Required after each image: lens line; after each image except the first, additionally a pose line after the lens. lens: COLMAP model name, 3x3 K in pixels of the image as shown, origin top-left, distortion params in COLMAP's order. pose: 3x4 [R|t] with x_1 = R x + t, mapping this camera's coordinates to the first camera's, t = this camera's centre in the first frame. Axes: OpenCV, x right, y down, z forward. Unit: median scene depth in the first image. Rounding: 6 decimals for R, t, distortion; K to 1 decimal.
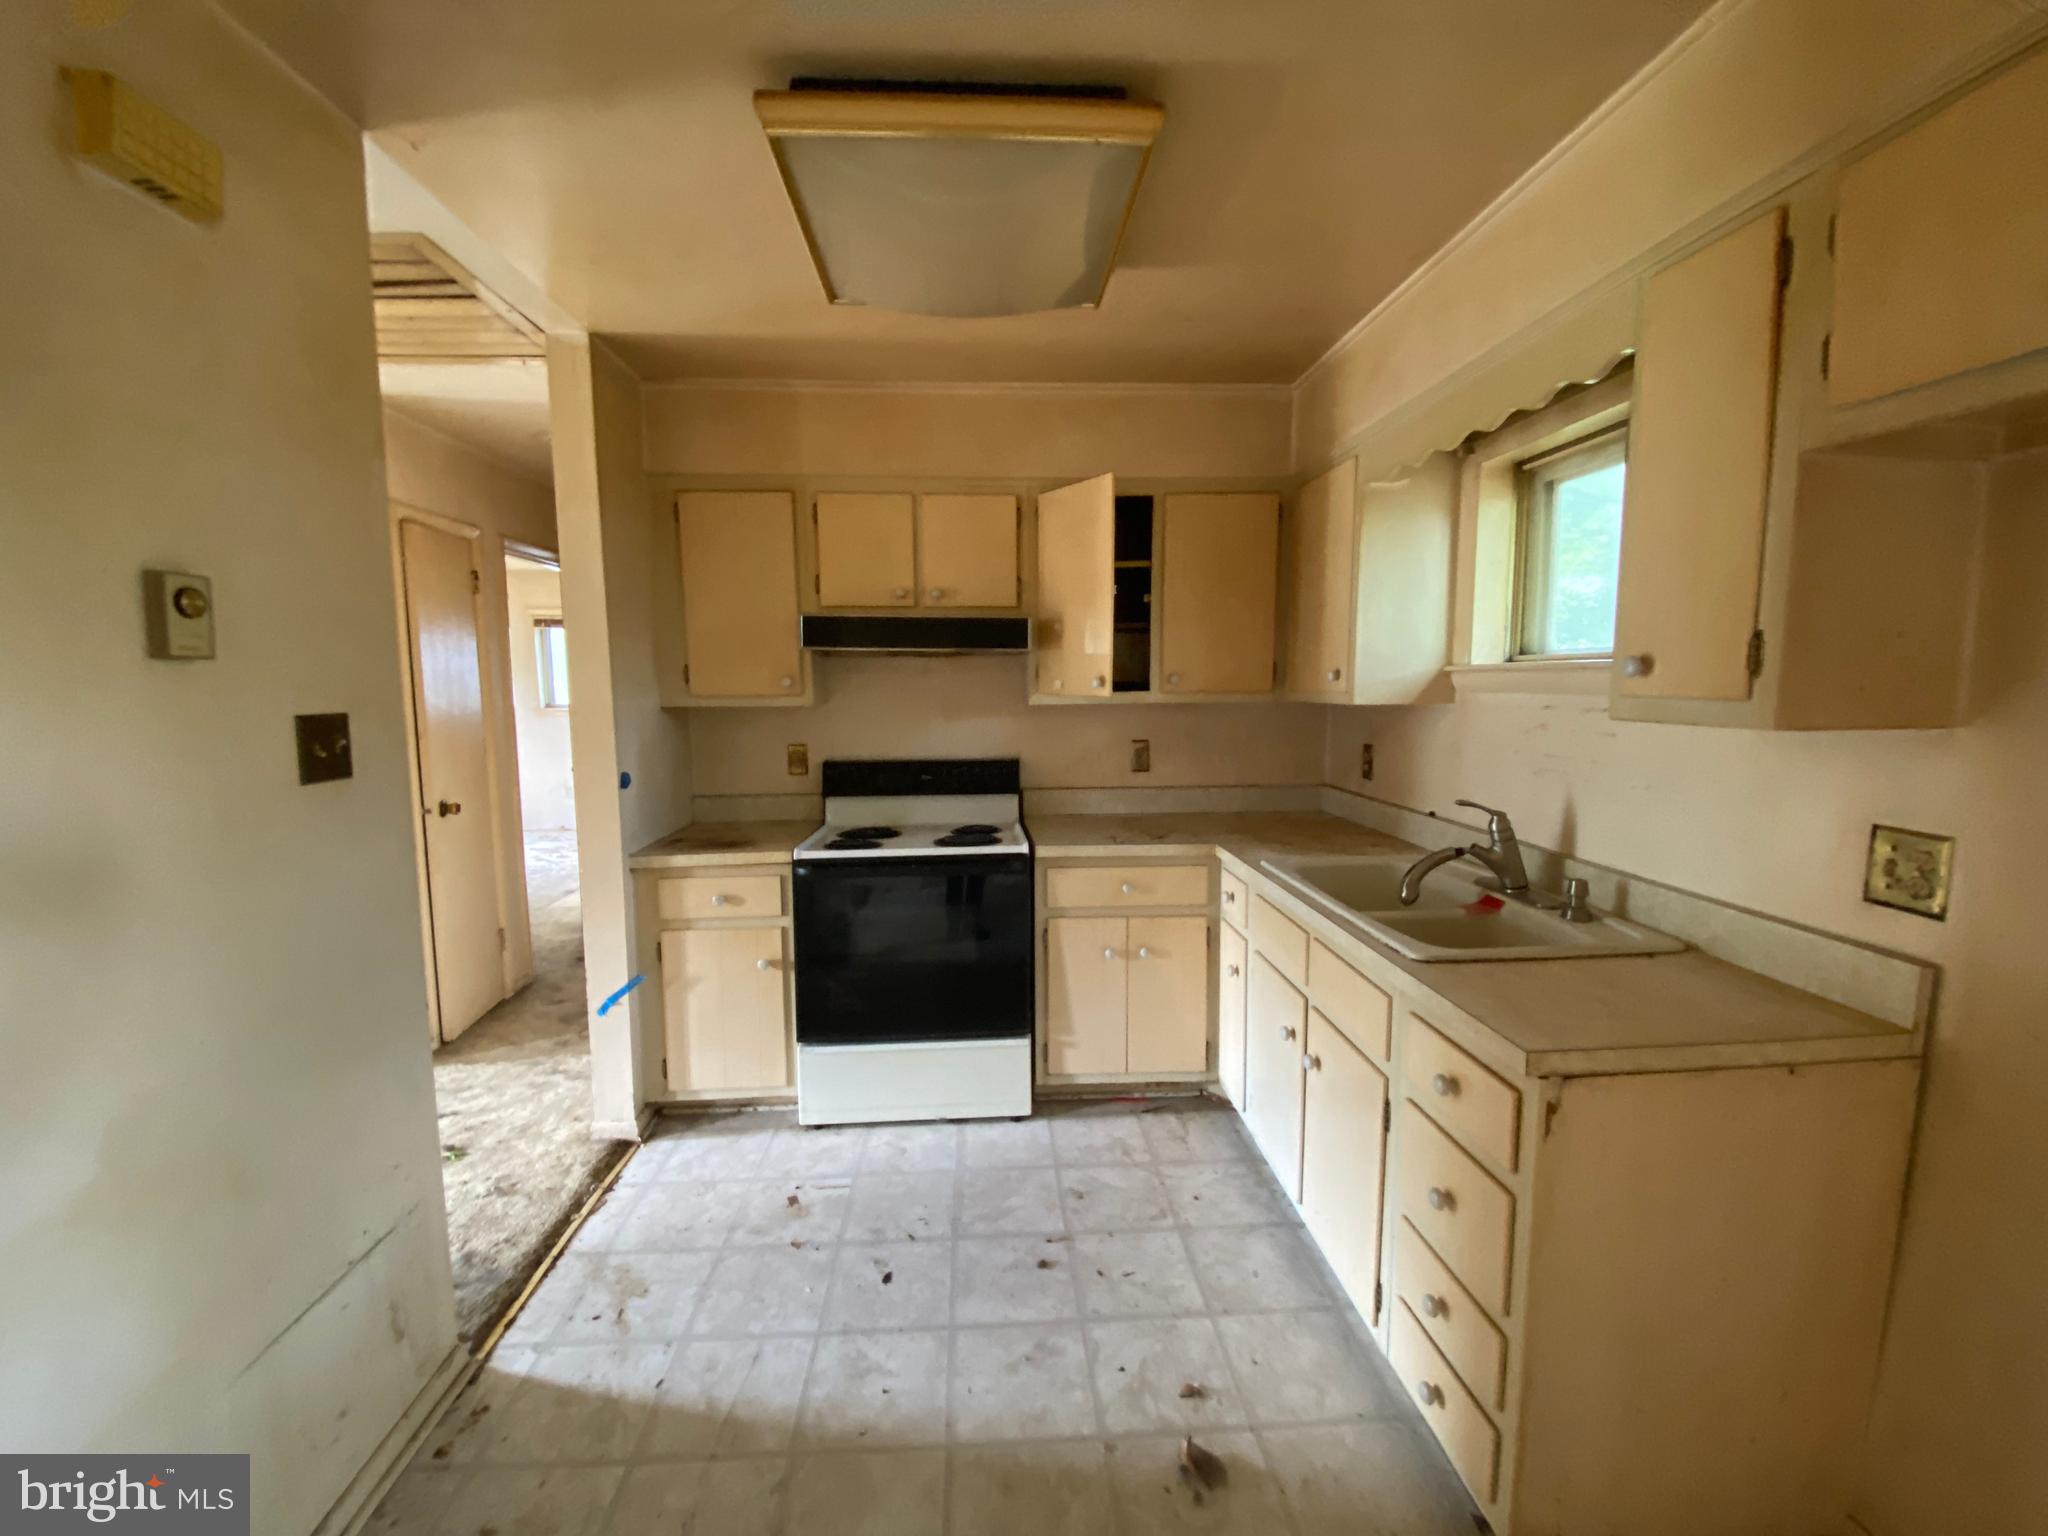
lens RADIAL K [[826.7, 0, 1014.8], [0, 826.7, 765.5], [0, 0, 1]] dist [0.038151, -0.034666]
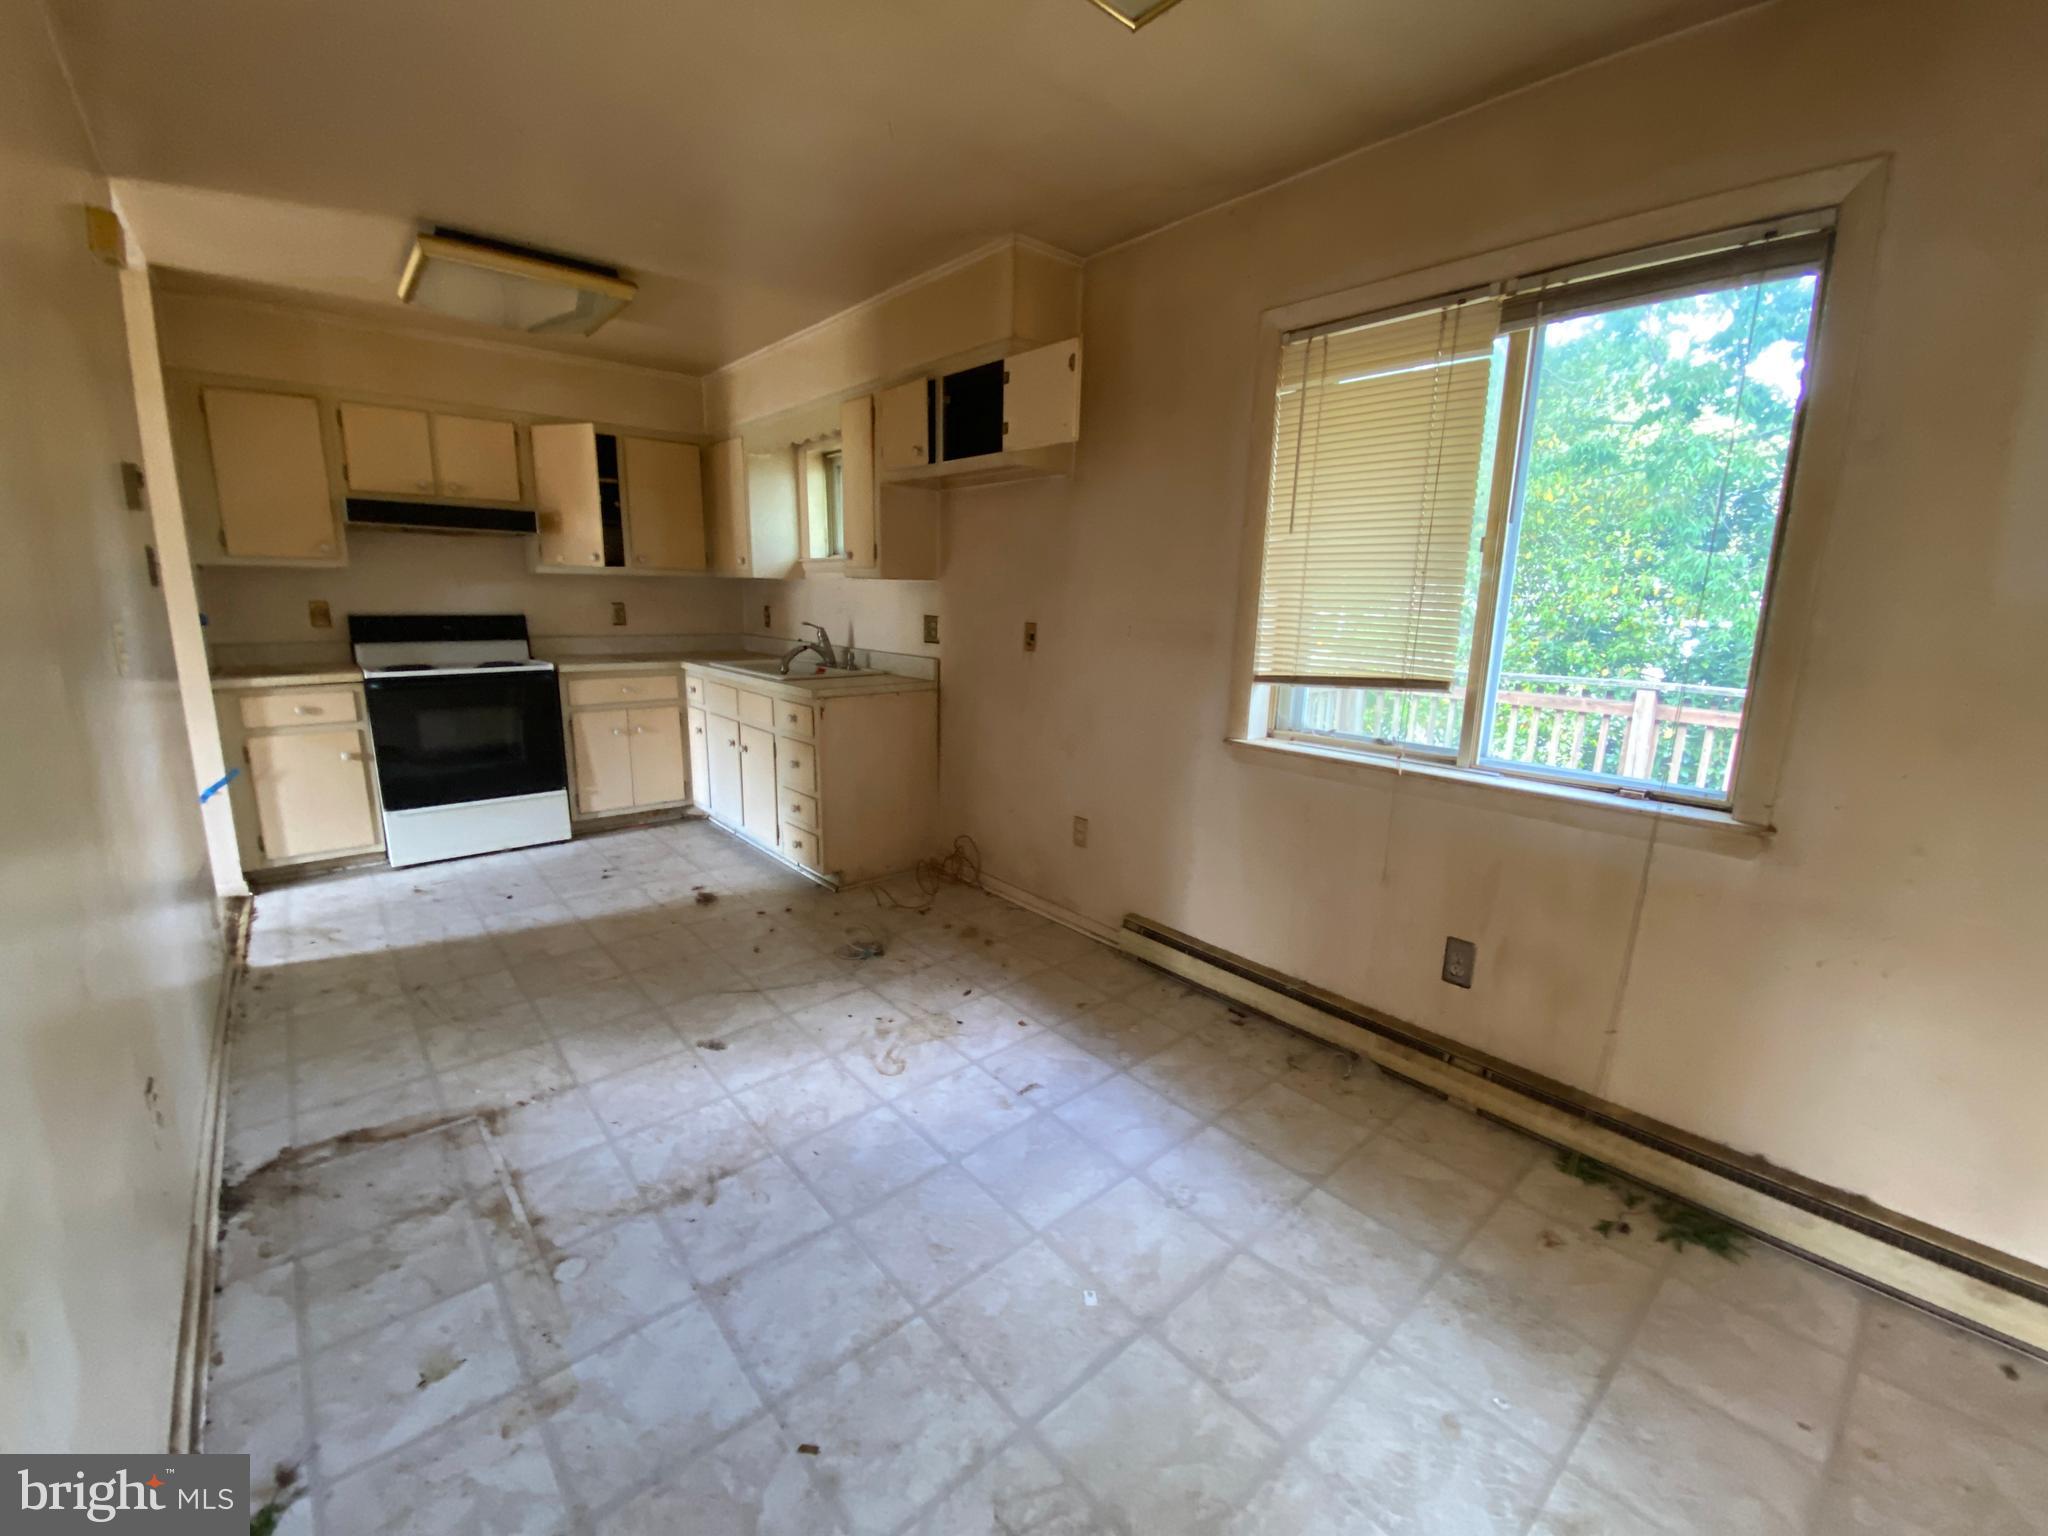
lens RADIAL K [[826.7, 0, 1014.8], [0, 826.7, 765.5], [0, 0, 1]] dist [0.038151, -0.034666]
pose [[0.792666, -0.103057, 0.600882, -0.259924], [0.036749, 0.991894, 0.121642, 0.128102], [-0.608547, -0.074339, 0.790028, -0.773595]]
